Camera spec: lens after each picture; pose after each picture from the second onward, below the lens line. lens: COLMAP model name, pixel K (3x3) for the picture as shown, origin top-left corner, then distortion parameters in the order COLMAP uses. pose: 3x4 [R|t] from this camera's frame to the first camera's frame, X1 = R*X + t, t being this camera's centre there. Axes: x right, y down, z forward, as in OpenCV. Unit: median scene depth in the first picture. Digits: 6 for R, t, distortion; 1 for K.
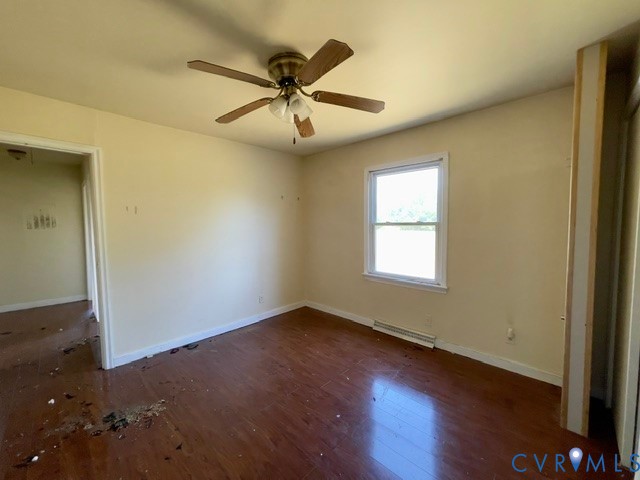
lens RADIAL K [[260.6, 0, 316.0], [0, 260.6, 238.8], [0, 0, 1]] dist [0.001080, 0.000128]
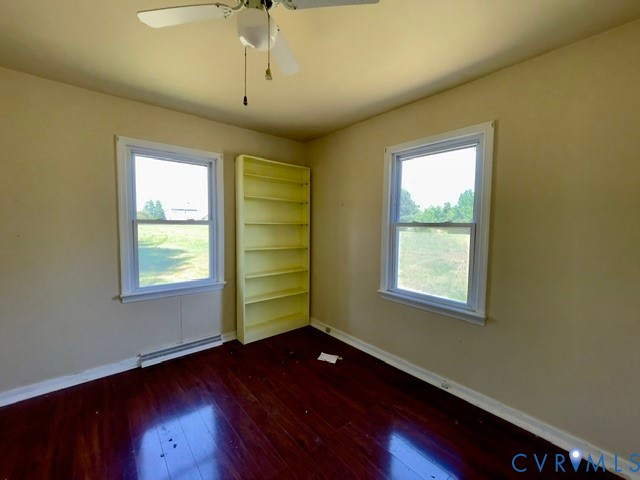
lens RADIAL K [[258.5, 0, 317.6], [0, 258.5, 237.7], [0, 0, 1]] dist [0.002071, 0.000257]
pose [[0.105738, -0.052776, 0.992993, -0.471183], [0.046119, 0.997776, 0.048119, -0.026129], [-0.993324, 0.040708, 0.107937, 0.480388]]
